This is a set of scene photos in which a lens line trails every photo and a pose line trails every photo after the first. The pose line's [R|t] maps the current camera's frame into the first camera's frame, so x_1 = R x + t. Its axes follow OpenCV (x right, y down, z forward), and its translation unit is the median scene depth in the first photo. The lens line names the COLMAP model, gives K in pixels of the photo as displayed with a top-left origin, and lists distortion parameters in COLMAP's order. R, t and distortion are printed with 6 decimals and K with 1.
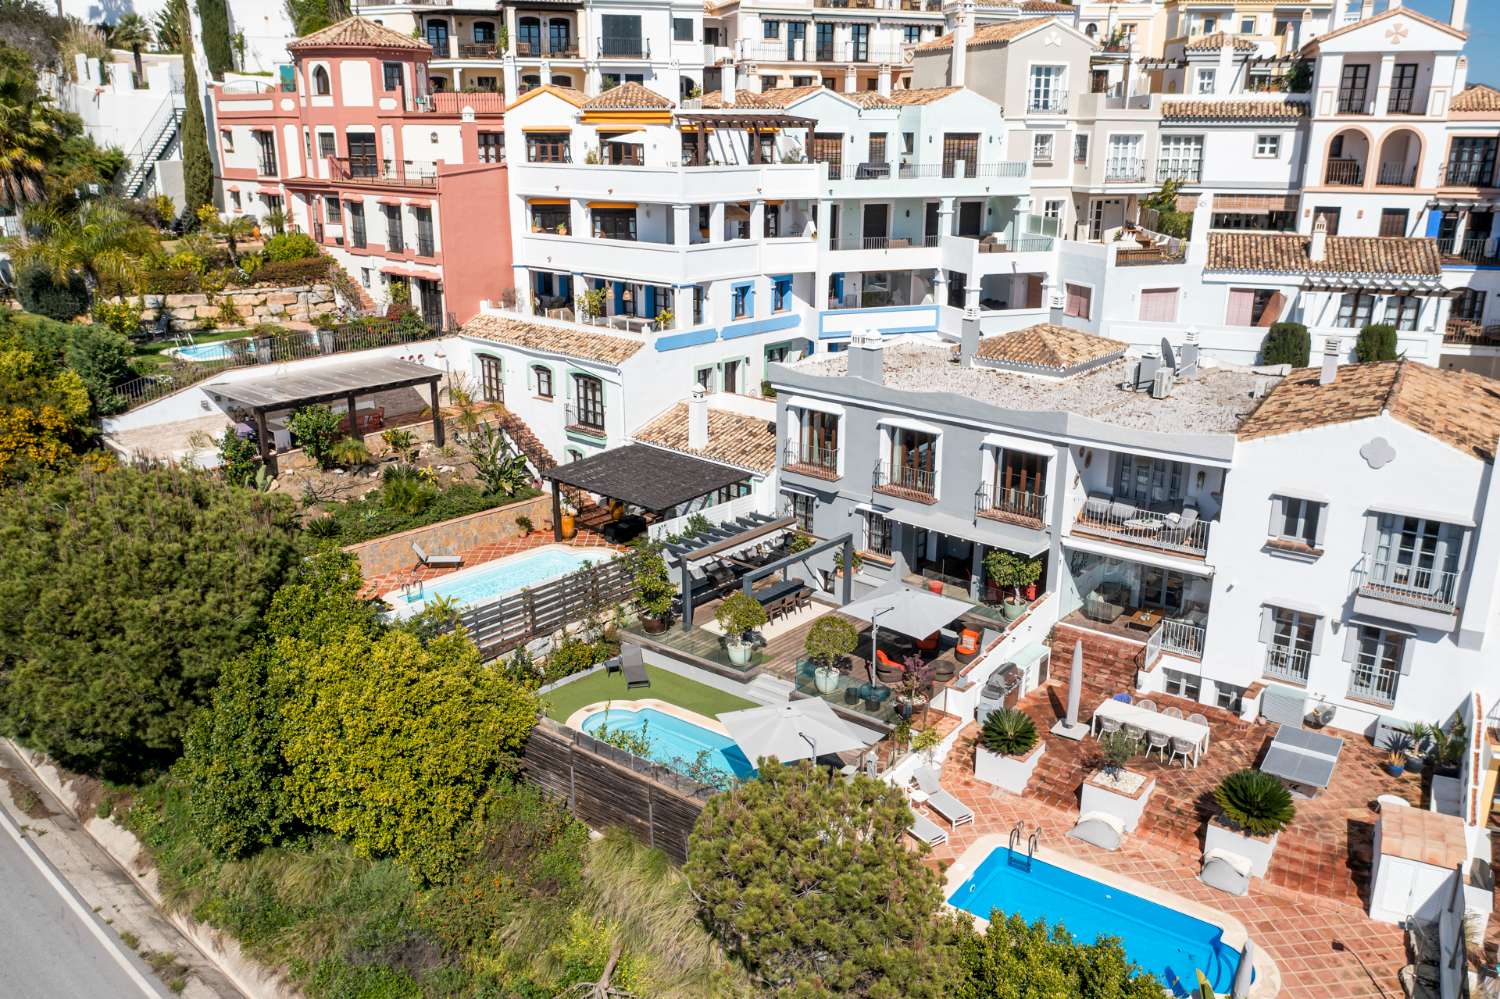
lens RADIAL K [[1176.0, 0, 751.3], [0, 1176.0, 483.3], [0, 0, 1]] dist [0.000416, 0.000217]
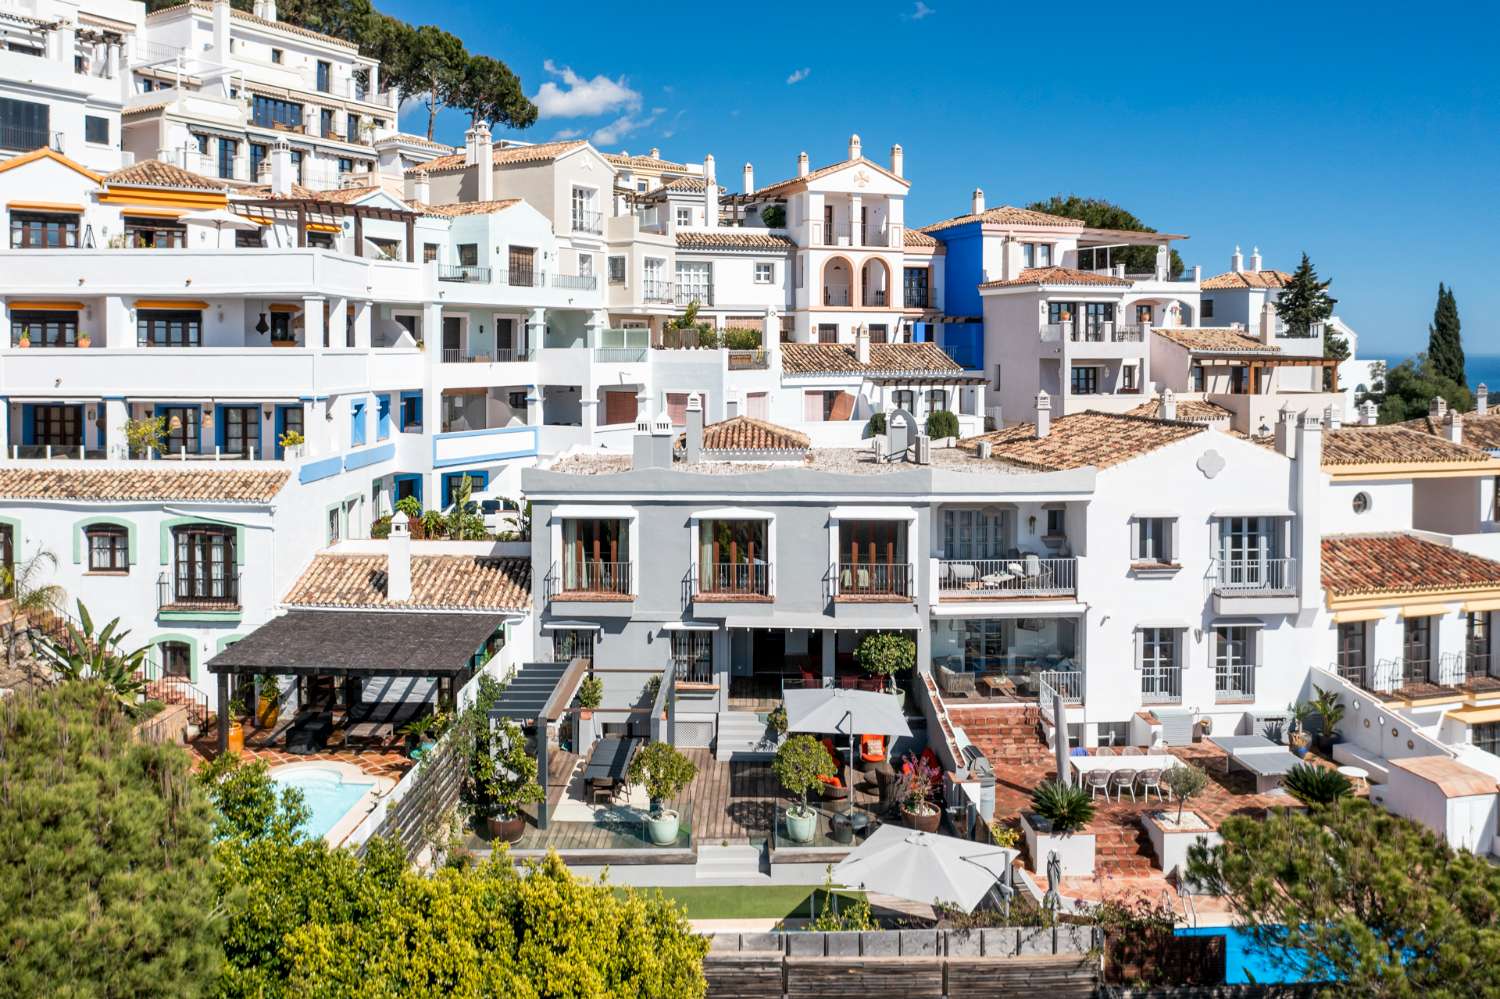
lens RADIAL K [[1216.4, 0, 722.7], [0, 1216.4, 355.6], [0, 0, 1]] dist [-0.004643, -0.000016]
pose [[0.777897, -0.009247, 0.628324, -0.319099], [0.185402, 0.958758, -0.215427, 0.022175], [-0.600419, 0.284072, 0.747529, 0.223662]]
